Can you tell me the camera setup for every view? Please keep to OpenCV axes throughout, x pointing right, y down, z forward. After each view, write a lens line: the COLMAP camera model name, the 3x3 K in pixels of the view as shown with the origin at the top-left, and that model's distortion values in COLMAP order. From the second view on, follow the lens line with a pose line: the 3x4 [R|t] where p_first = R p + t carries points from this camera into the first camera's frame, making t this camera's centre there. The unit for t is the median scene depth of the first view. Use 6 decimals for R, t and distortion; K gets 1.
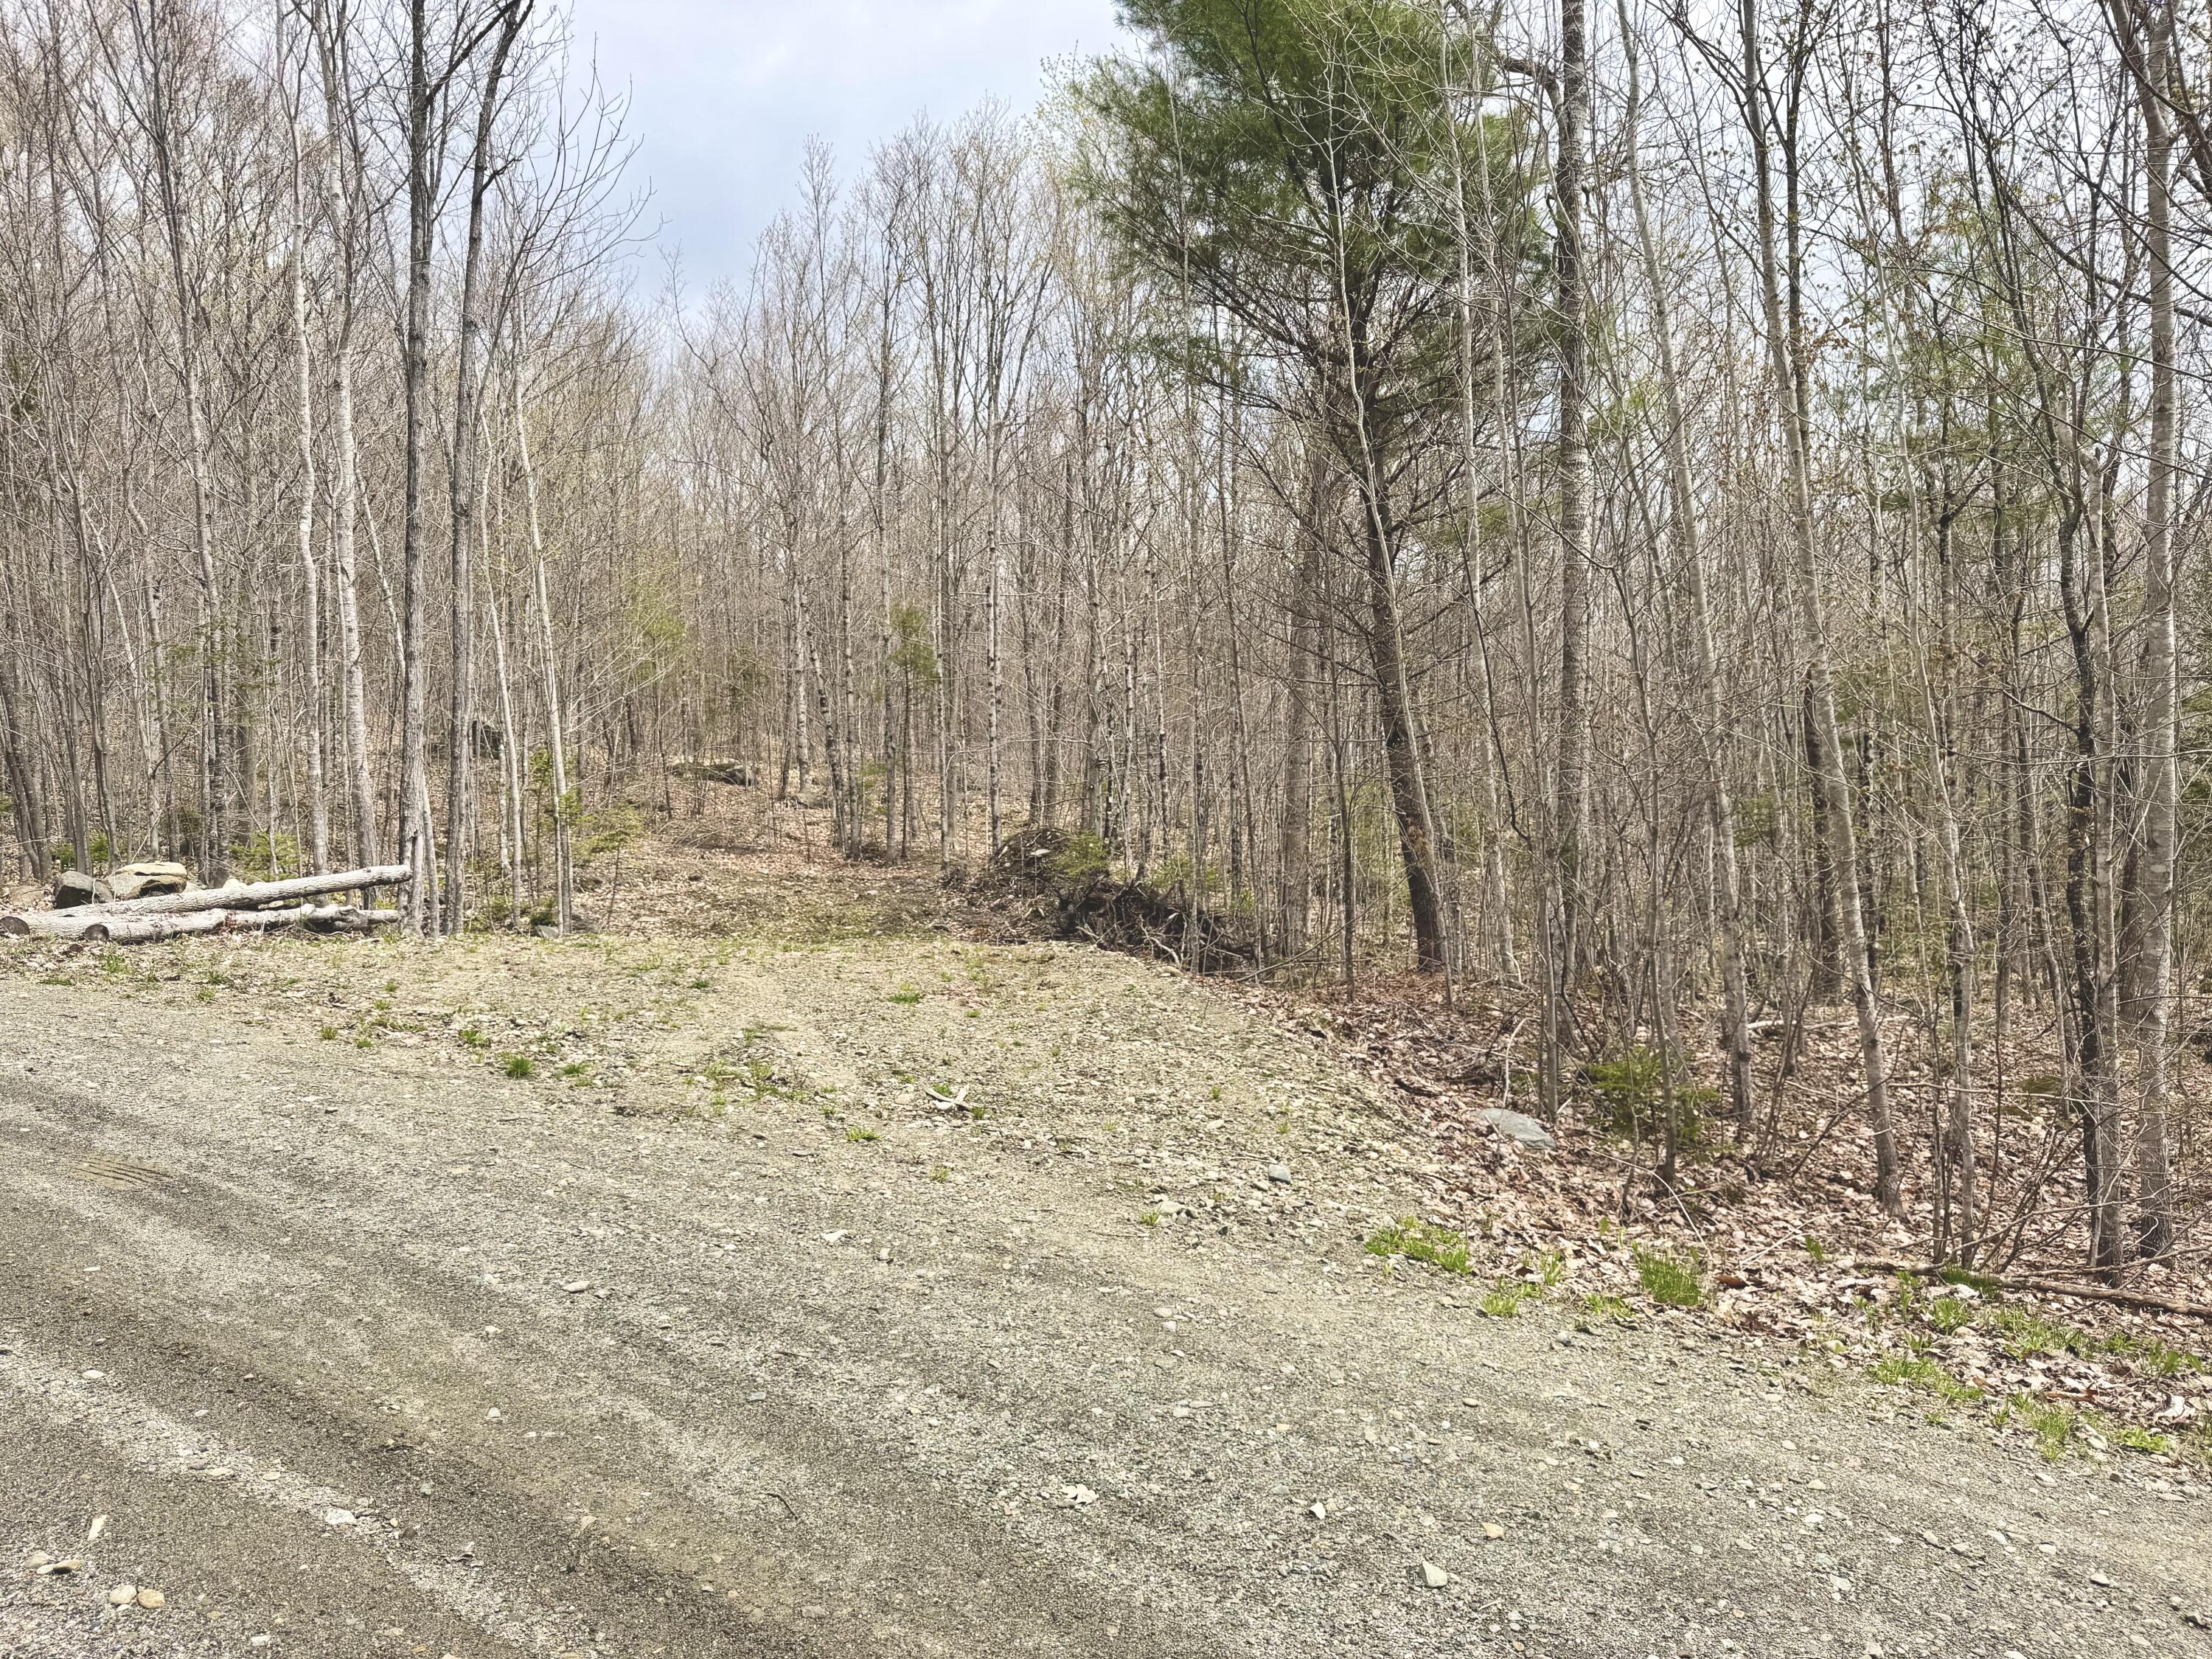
lens RADIAL K [[1572.0, 0, 1098.9], [0, 1572.0, 811.5], [0, 0, 1]] dist [0.055993, -0.070167]
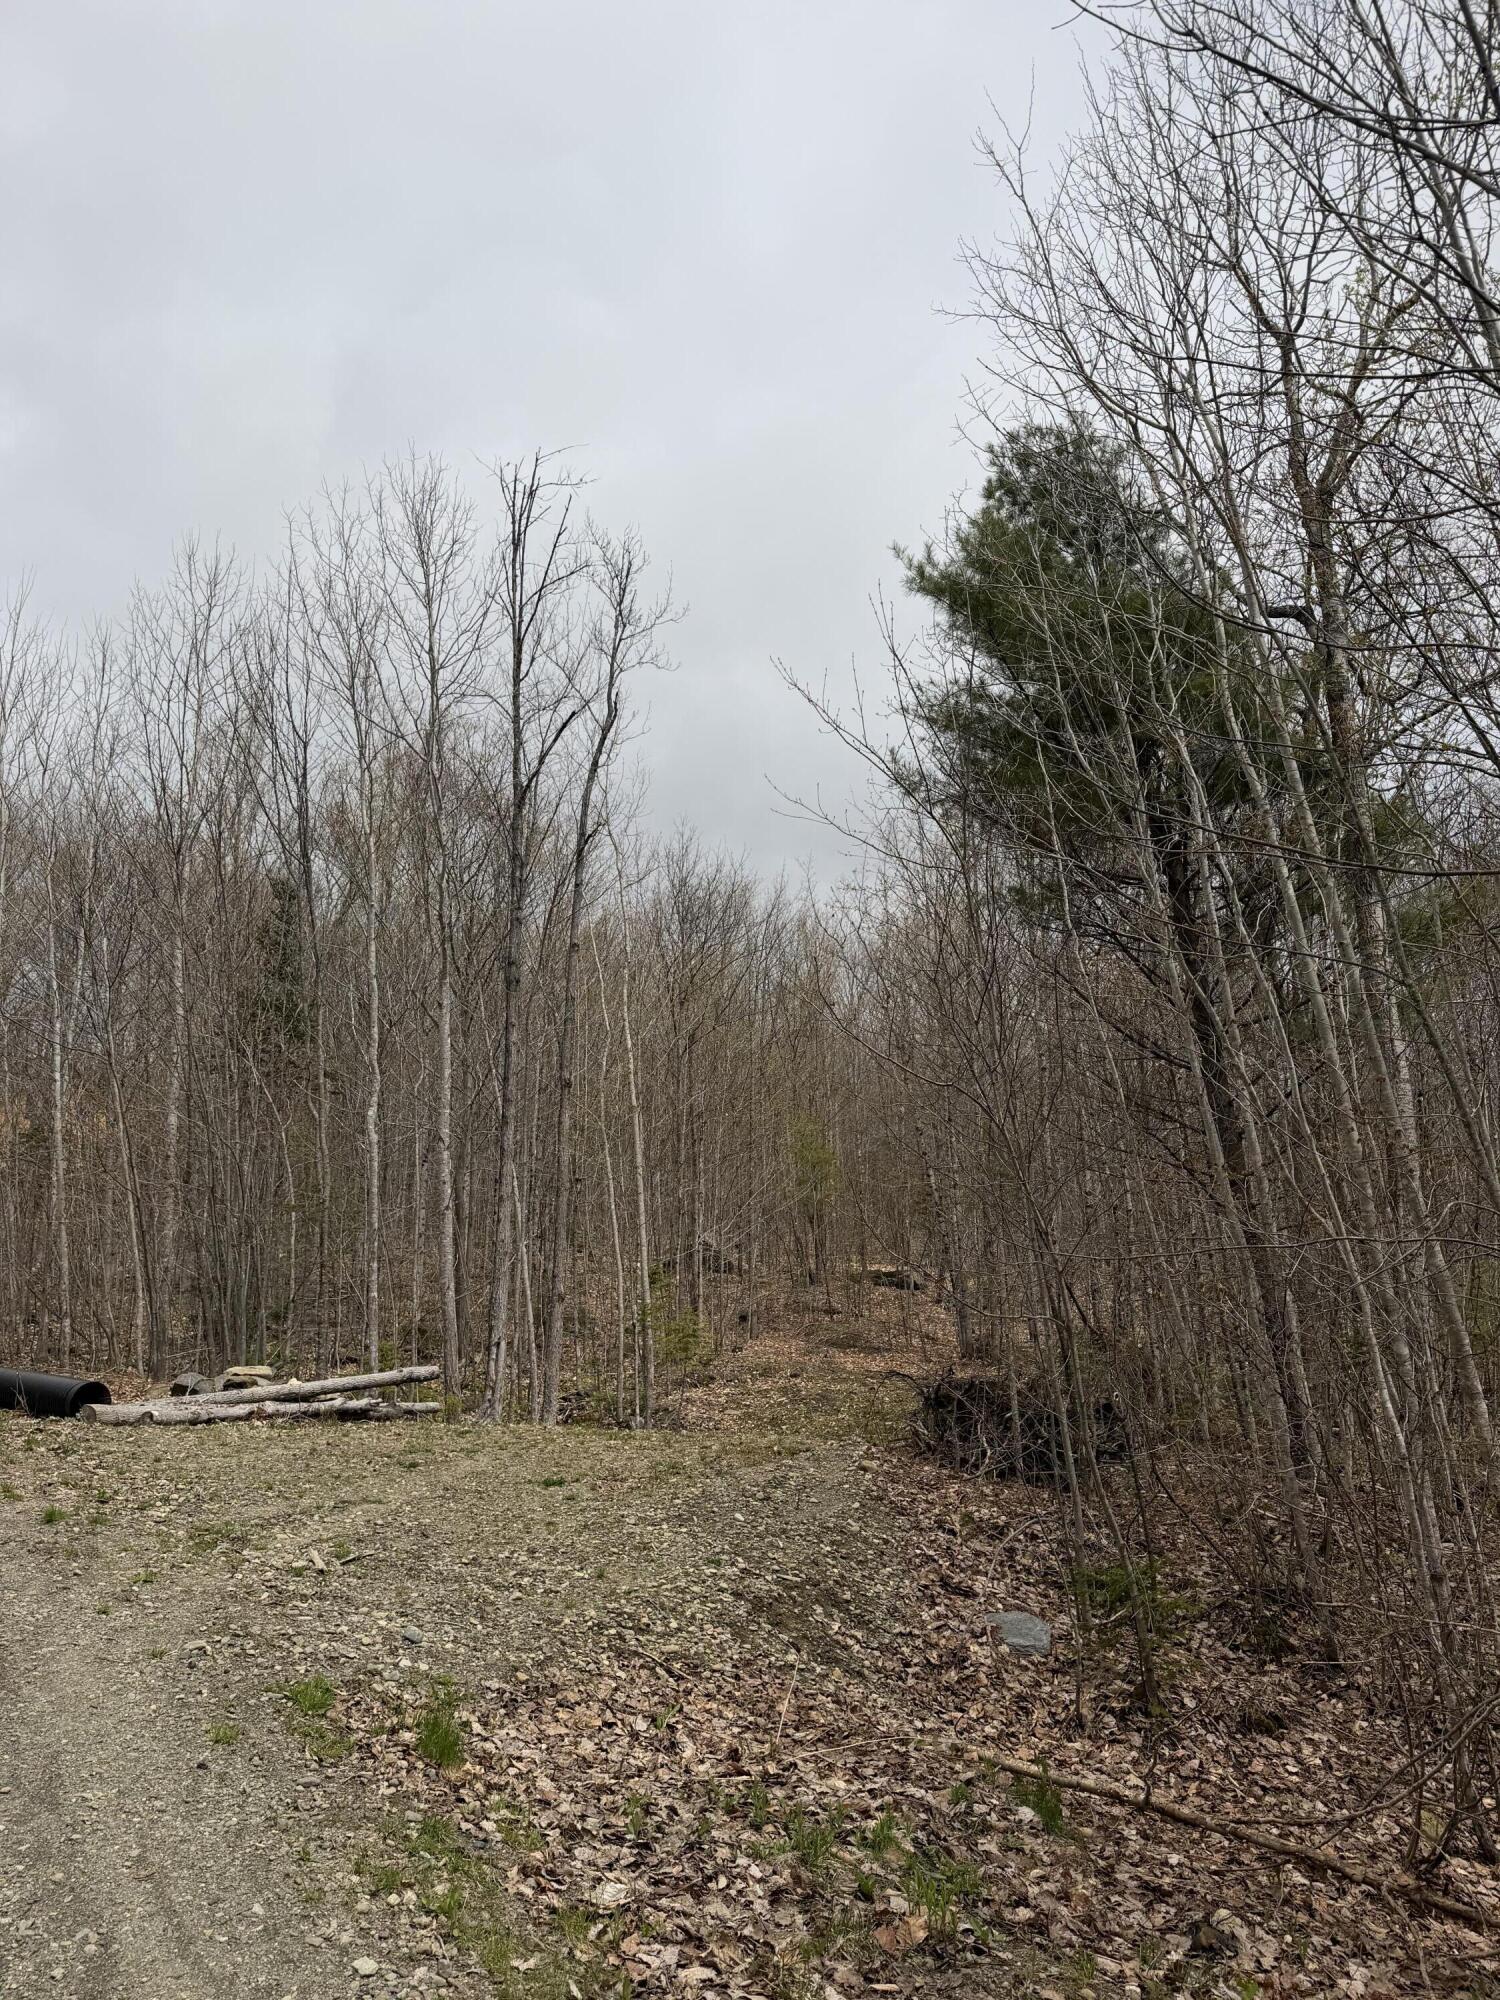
lens RADIAL K [[1421.4, 0, 748.3], [0, 1421.4, 999.7], [0, 0, 1]] dist [0.055993, -0.070167]
pose [[0.907439, -0.107147, -0.406292, 0.533601], [0.018353, 0.976125, -0.216431, -0.001165], [0.419782, 0.188941, 0.887741, 0.034312]]
